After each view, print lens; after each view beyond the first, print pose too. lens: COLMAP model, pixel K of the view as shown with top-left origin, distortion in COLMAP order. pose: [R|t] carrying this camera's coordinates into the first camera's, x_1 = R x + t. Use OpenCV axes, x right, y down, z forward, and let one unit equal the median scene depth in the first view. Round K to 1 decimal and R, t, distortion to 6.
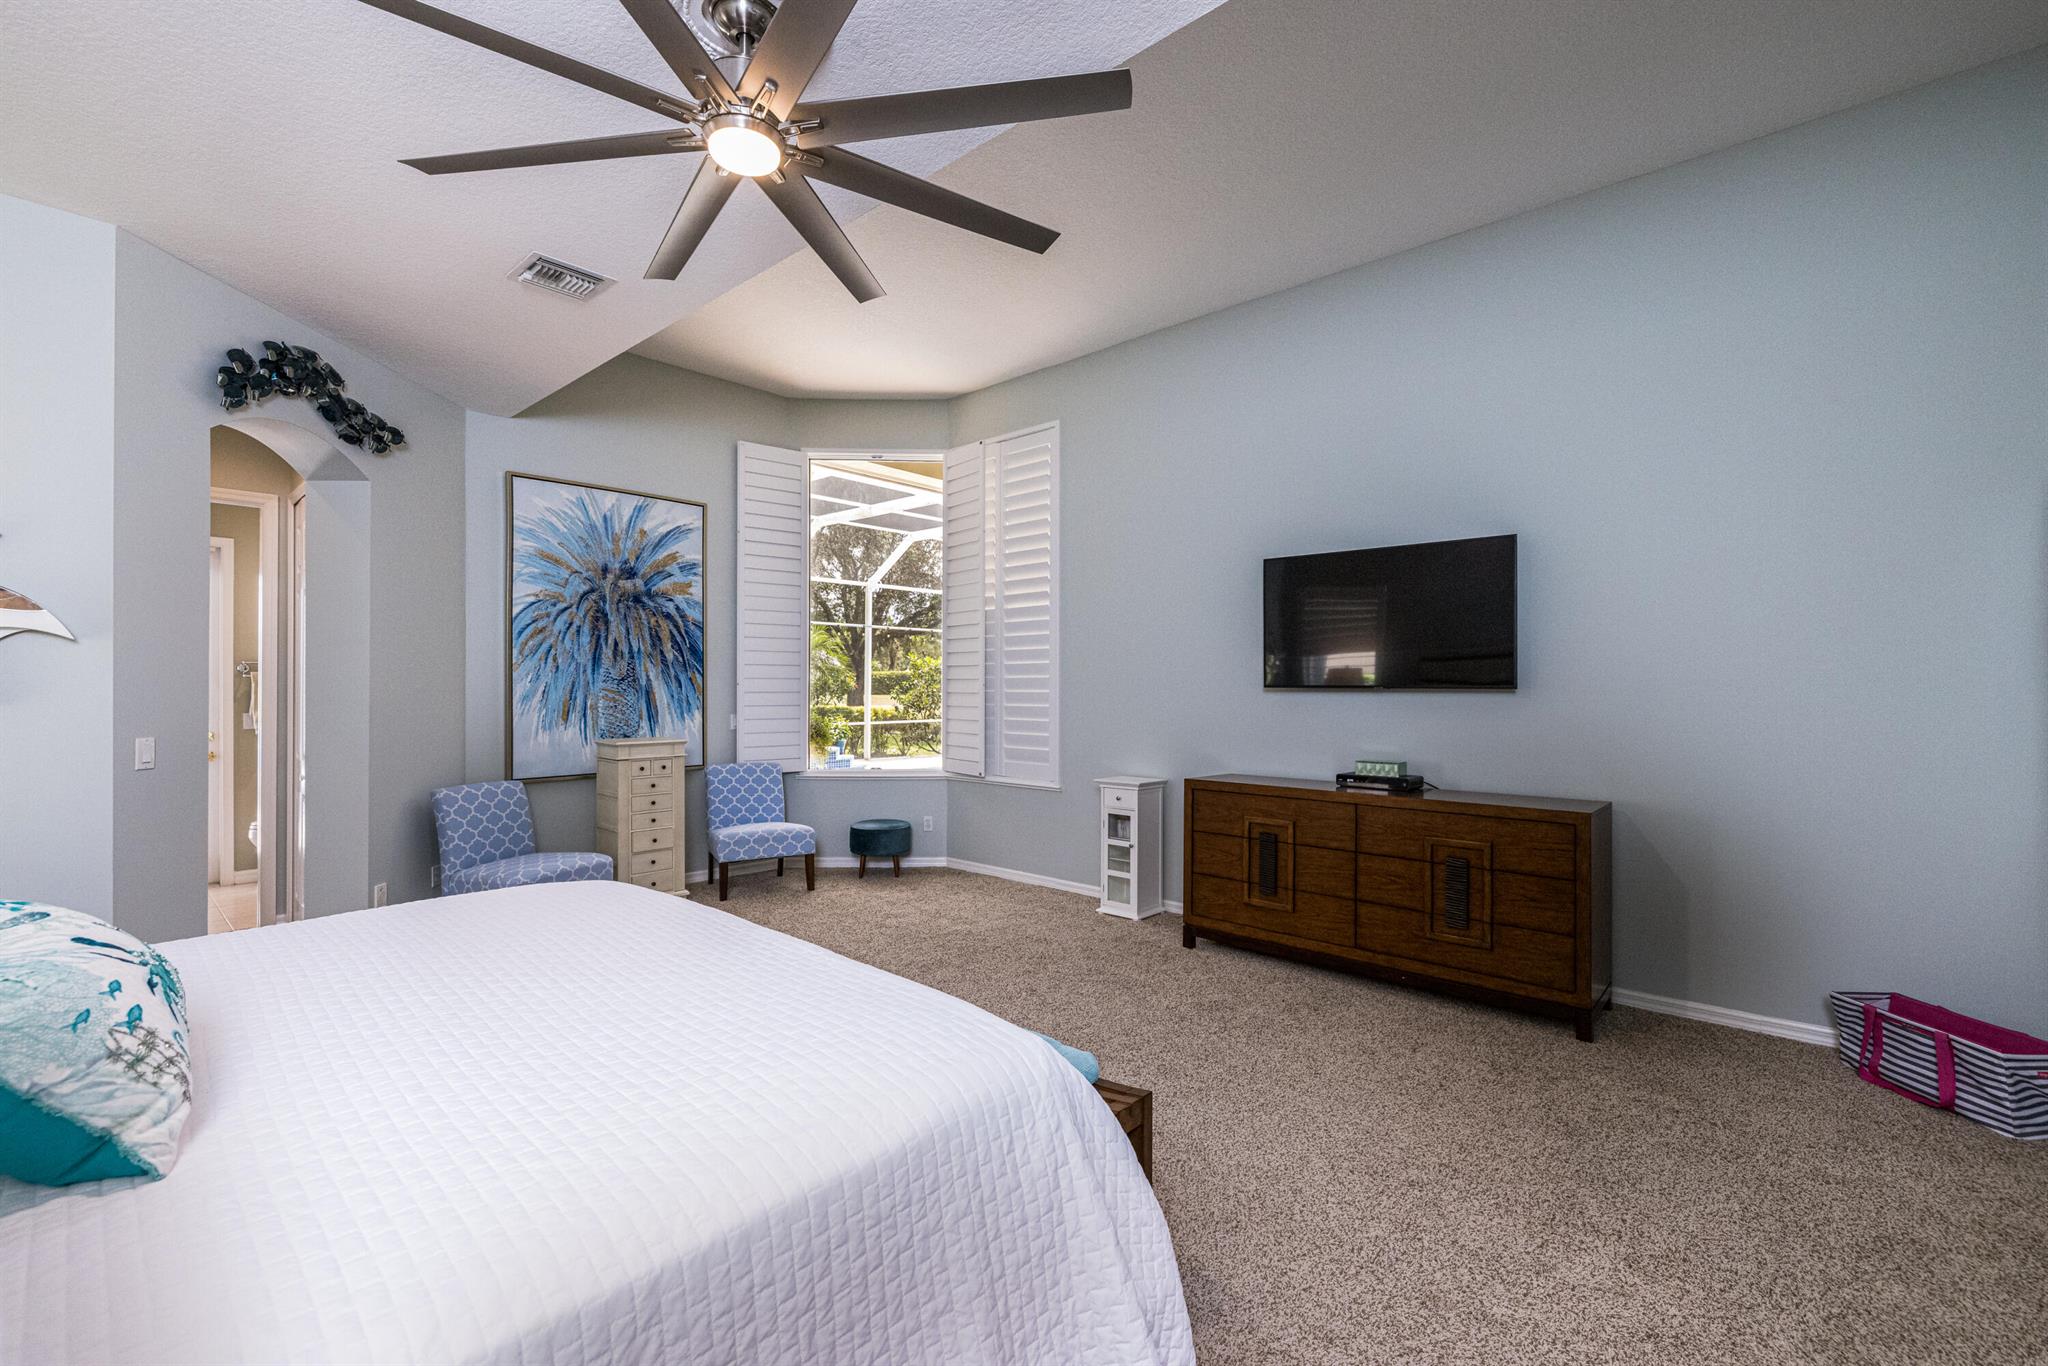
lens RADIAL K [[873.9, 0, 1024.0], [0, 873.9, 683.0], [0, 0, 1]] dist [-0.001491, 0.004376]
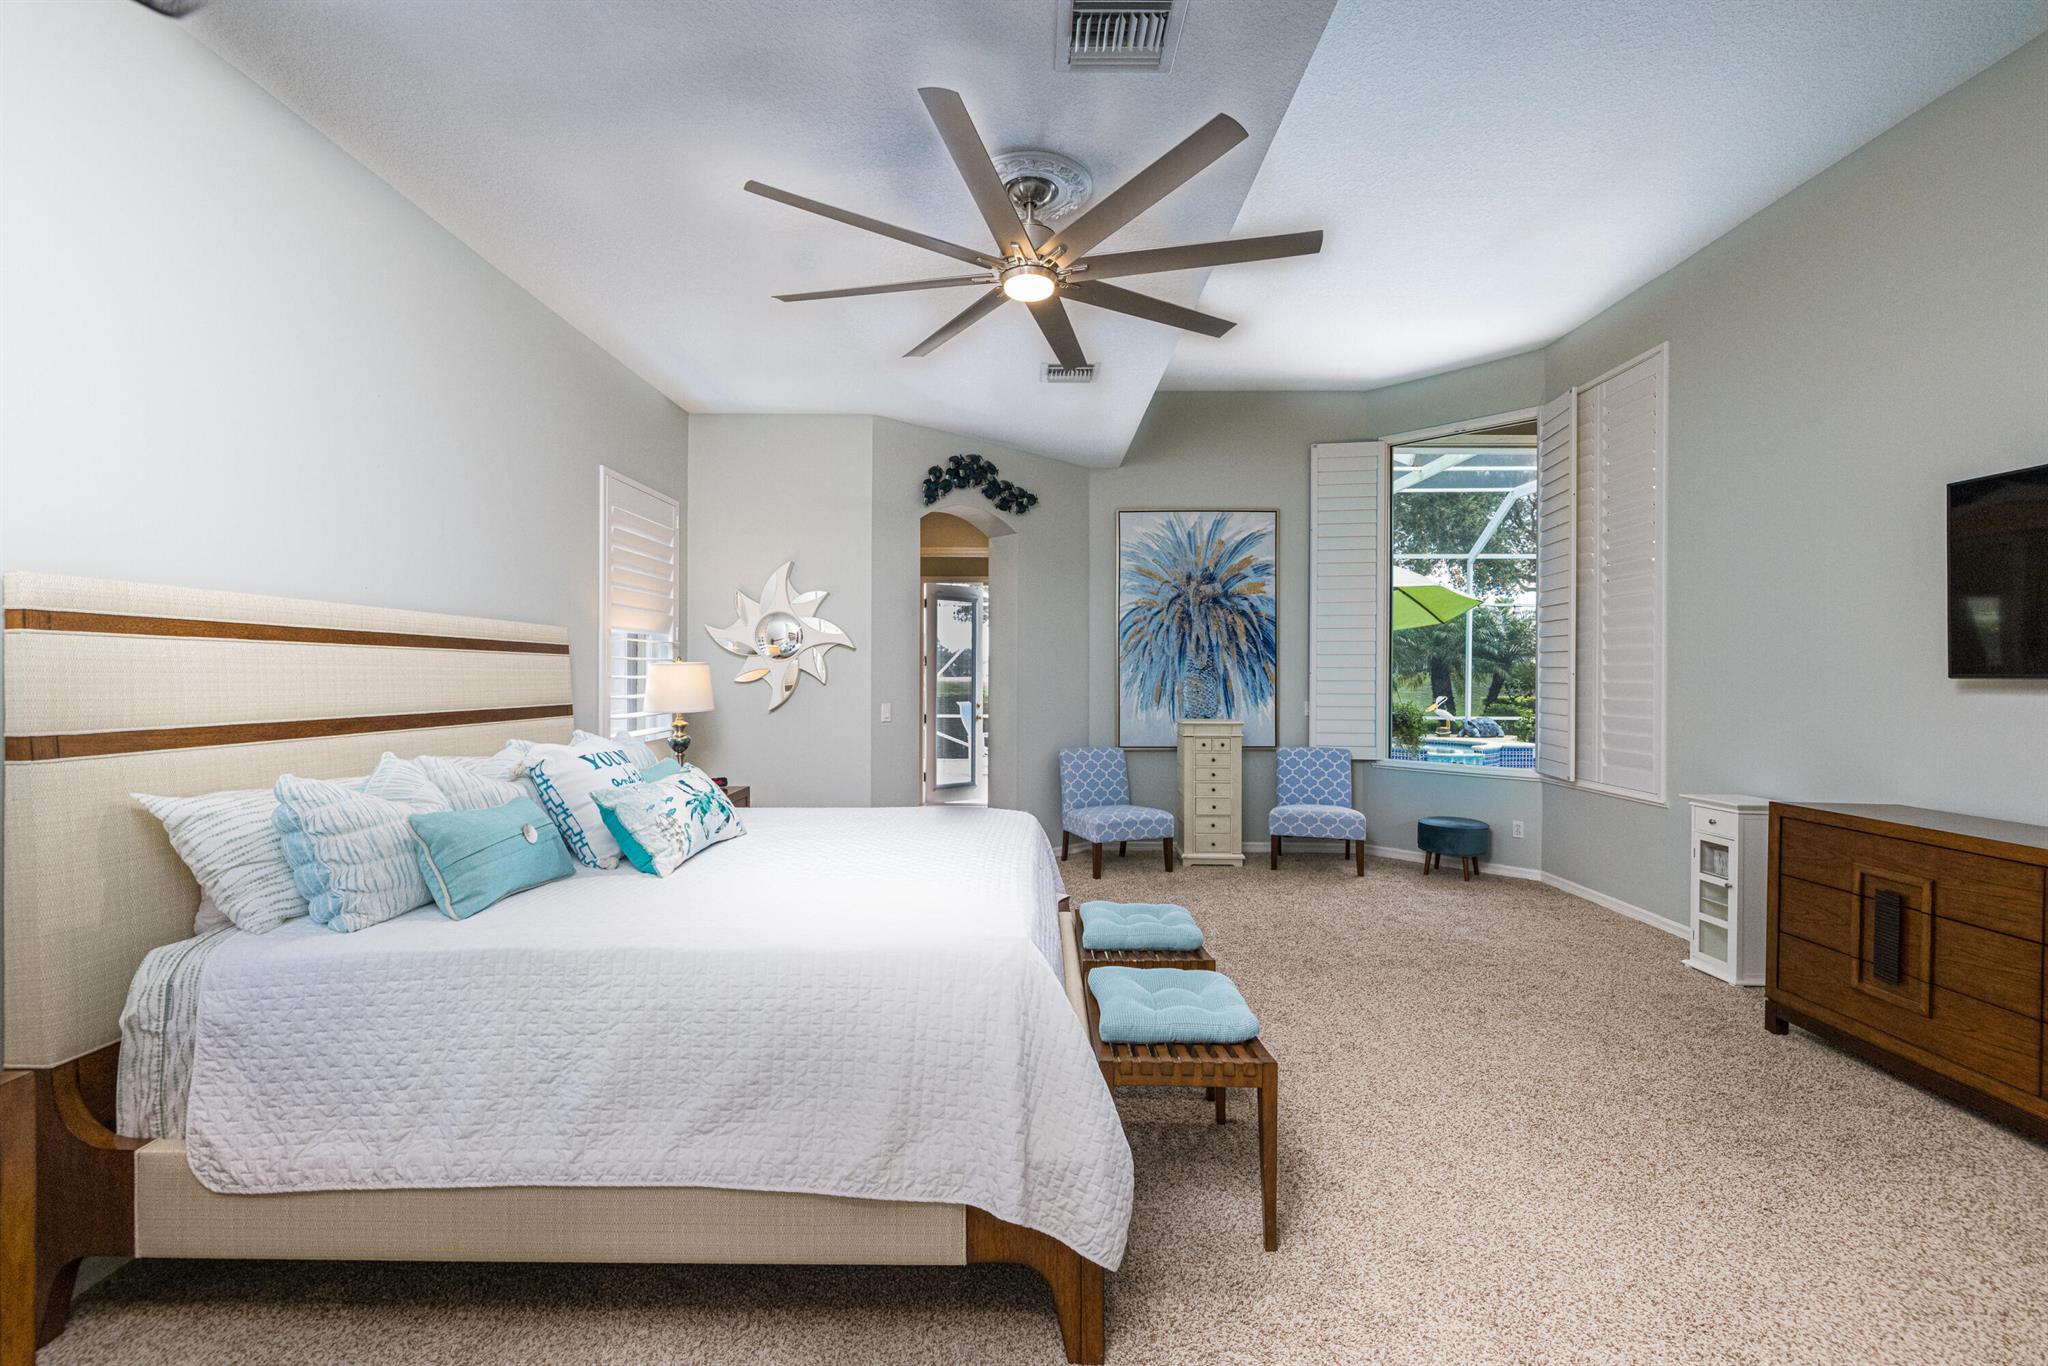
lens RADIAL K [[874.7, 0, 1015.2], [0, 874.7, 669.8], [0, 0, 1]] dist [-0.000738, 0.003909]
pose [[0.660690, -0.001937, -0.750657, 0.278780], [-0.000344, 0.999996, -0.002883, 0.000330], [0.750659, 0.002163, 0.660686, 0.028195]]
